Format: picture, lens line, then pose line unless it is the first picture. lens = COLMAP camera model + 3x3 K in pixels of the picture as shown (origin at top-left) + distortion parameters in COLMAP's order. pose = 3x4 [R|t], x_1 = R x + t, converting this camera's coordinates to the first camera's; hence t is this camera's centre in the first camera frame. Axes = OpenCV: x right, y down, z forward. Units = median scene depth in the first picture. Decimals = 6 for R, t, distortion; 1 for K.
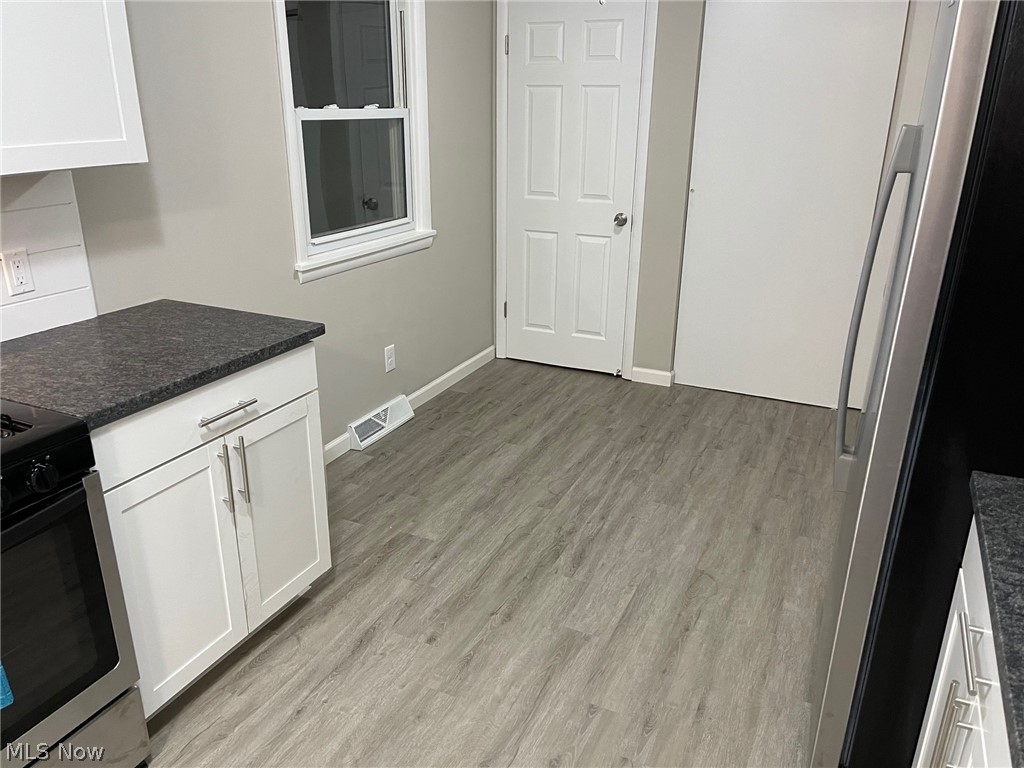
lens RADIAL K [[770.8, 0, 509.5], [0, 770.8, 385.1], [0, 0, 1]] dist [0.005859, 0.001034]
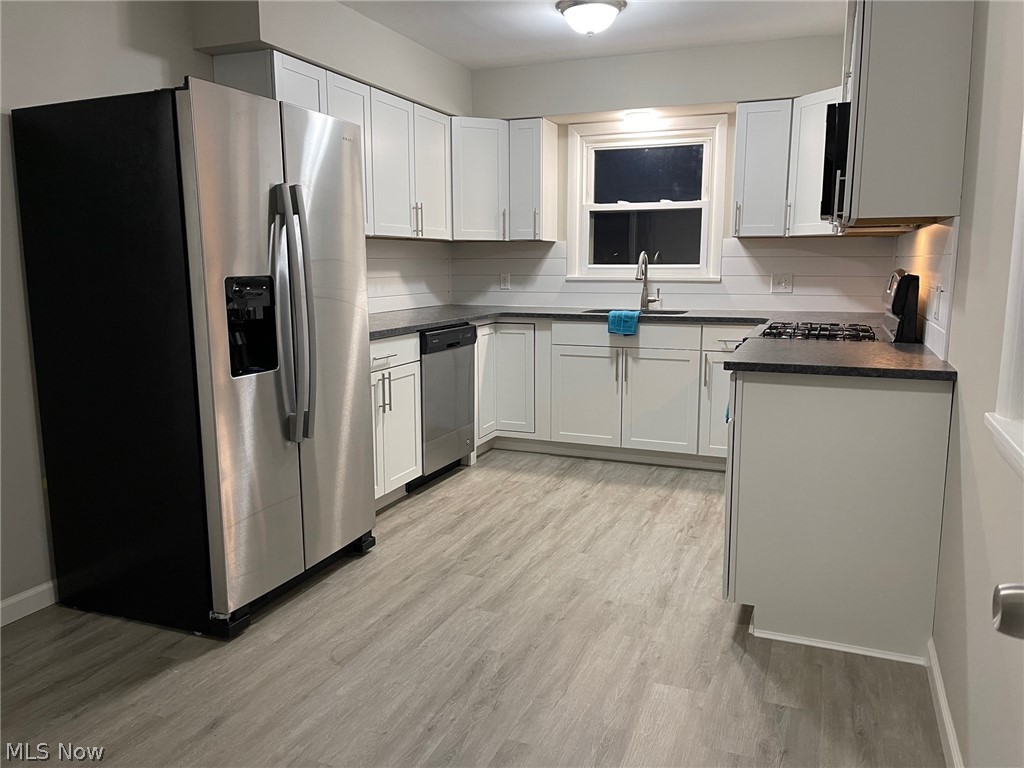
lens RADIAL K [[770.8, 0, 511.7], [0, 770.8, 384.0], [0, 0, 1]] dist [0.005859, 0.001034]
pose [[-0.998837, -0.001754, -0.048186, 0.100278], [-0.025050, 0.872760, 0.487506, -0.510139], [0.041199, 0.488146, -0.871789, 1.740136]]
